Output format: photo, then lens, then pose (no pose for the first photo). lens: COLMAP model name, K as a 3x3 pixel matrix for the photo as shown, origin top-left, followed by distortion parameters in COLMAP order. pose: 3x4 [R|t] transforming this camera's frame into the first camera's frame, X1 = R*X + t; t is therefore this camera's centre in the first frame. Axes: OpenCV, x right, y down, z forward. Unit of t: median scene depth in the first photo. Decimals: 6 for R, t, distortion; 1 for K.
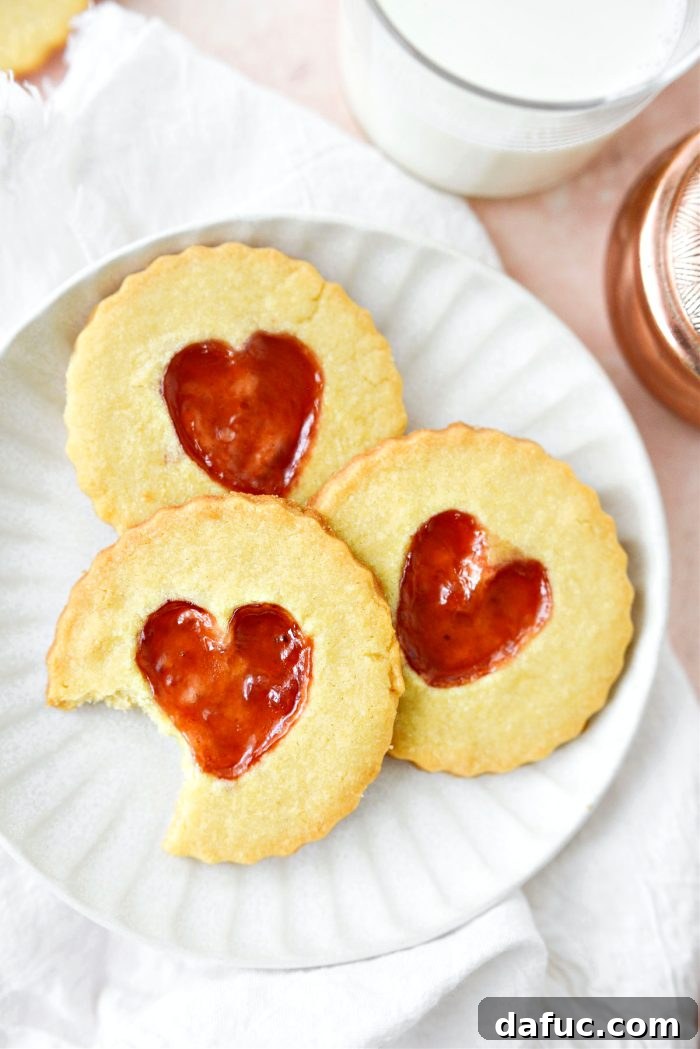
lens RADIAL K [[1716.9, 0, 353.4], [0, 1716.9, 523.0], [0, 0, 1]] dist [-0.144696, 0.000000]
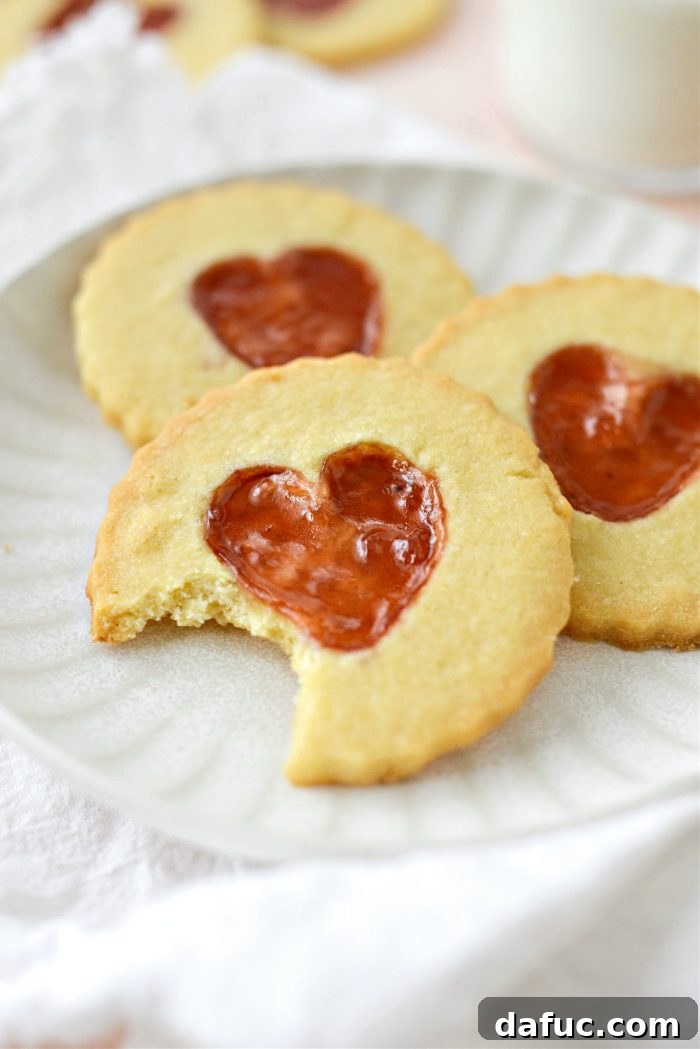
lens RADIAL K [[1716.9, 0, 348.6], [0, 1716.9, 523.0], [0, 0, 1]] dist [-0.144696, 0.000000]
pose [[0.976221, -0.212078, 0.044890, -0.098347], [0.197983, 0.787922, -0.583079, 0.513688], [0.088289, 0.578102, 0.811174, 0.404003]]
